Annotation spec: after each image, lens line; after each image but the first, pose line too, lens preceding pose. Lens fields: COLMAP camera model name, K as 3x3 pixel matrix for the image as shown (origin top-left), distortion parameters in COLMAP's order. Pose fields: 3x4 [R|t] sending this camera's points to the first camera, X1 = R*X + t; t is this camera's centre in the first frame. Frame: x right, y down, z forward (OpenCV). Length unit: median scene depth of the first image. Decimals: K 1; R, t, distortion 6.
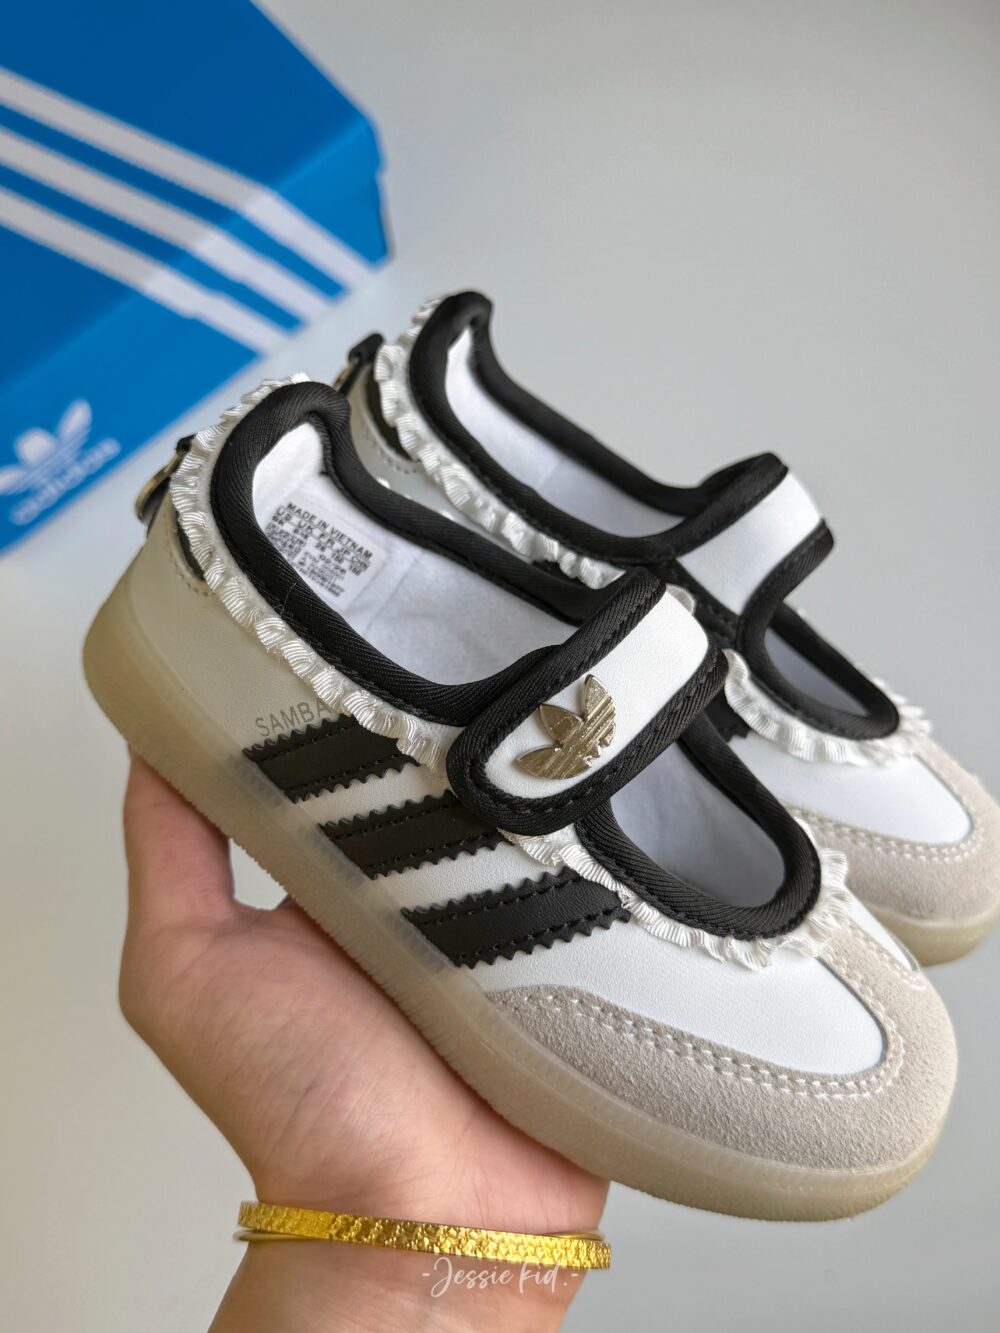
lens RADIAL K [[1347.0, 0, 500.0], [0, 1347.0, 646.4], [0, 0, 1]] dist [0.174544, -0.455321]
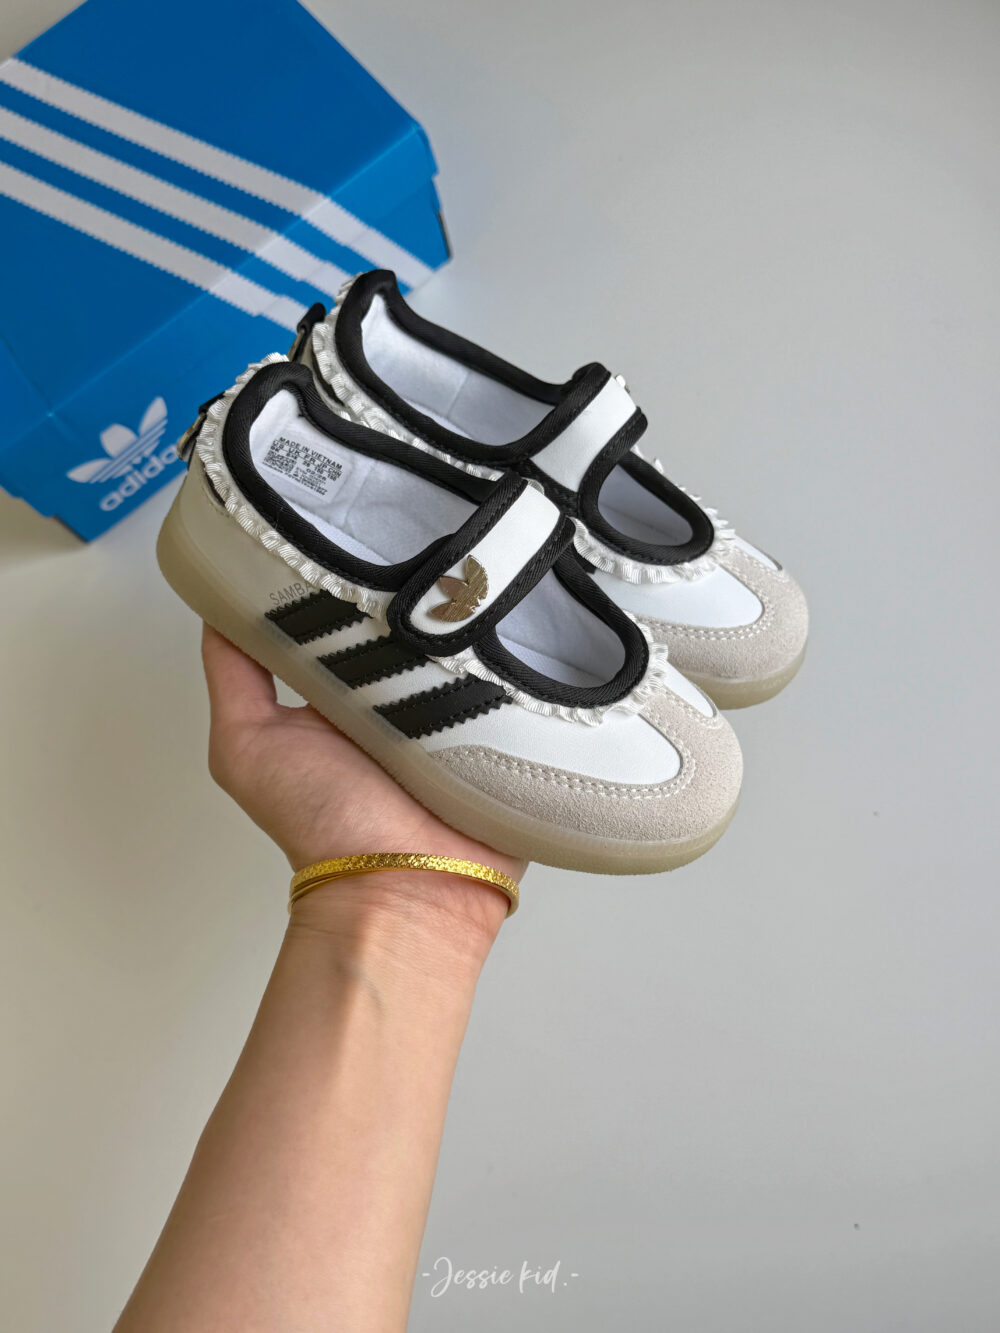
lens RADIAL K [[1347.0, 0, 500.0], [0, 1347.0, 646.4], [0, 0, 1]] dist [0.174544, -0.455321]
pose [[0.994113, -0.079255, -0.073873, 0.200564], [0.090751, 0.981574, 0.168156, -0.129961], [0.059185, -0.173870, 0.982988, -0.544605]]
